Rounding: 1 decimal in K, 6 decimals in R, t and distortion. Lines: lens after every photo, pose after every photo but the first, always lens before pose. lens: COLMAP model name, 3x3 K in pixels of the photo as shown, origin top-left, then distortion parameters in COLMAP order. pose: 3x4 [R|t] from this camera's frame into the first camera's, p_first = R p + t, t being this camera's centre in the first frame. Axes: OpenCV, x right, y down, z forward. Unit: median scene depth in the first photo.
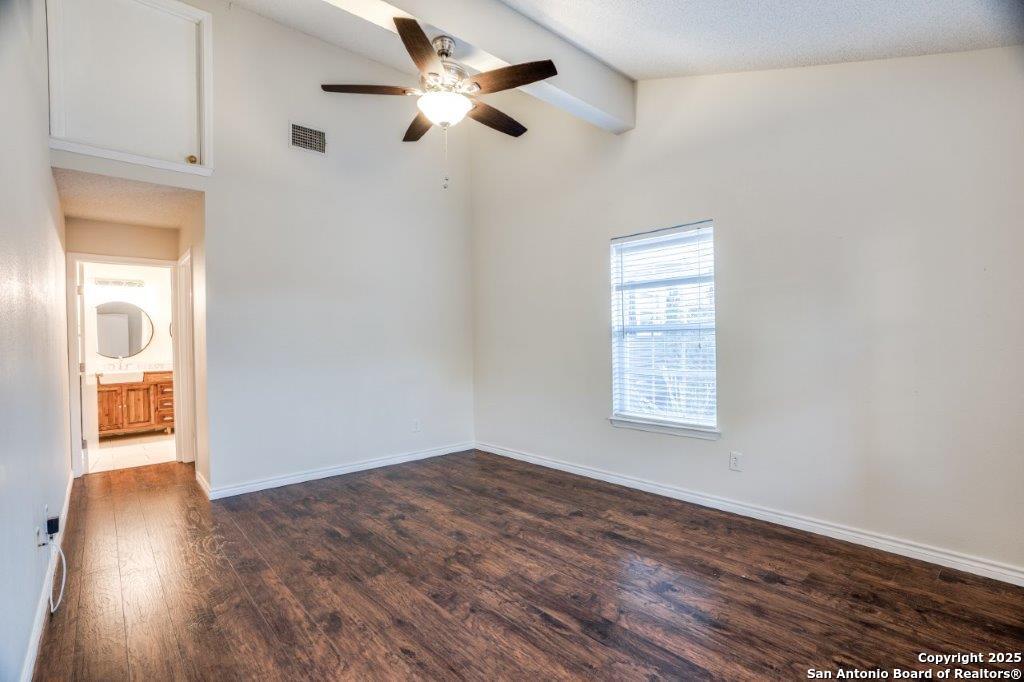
lens RADIAL K [[474.7, 0, 509.7], [0, 474.7, 341.1], [0, 0, 1]] dist [-0.033904, 0.001802]
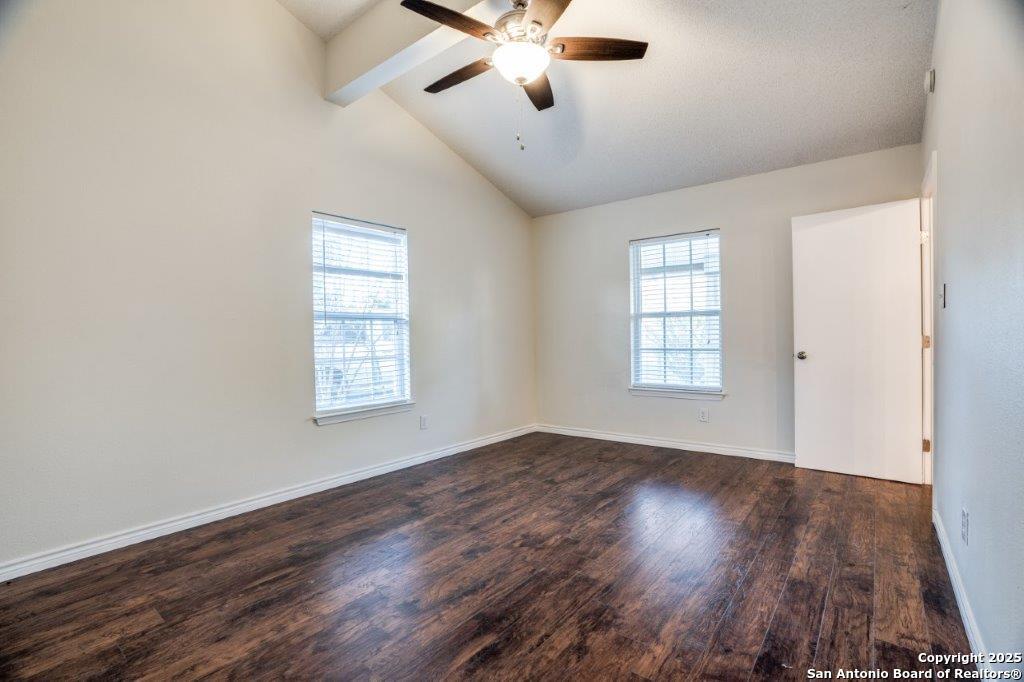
lens RADIAL K [[474.7, 0, 509.7], [0, 474.7, 341.1], [0, 0, 1]] dist [-0.033904, 0.001802]
pose [[-0.178133, 0.014394, 0.983901, -0.988223], [0.015396, 0.999811, -0.011839, 0.057323], [-0.983886, 0.013039, -0.178321, 1.146001]]
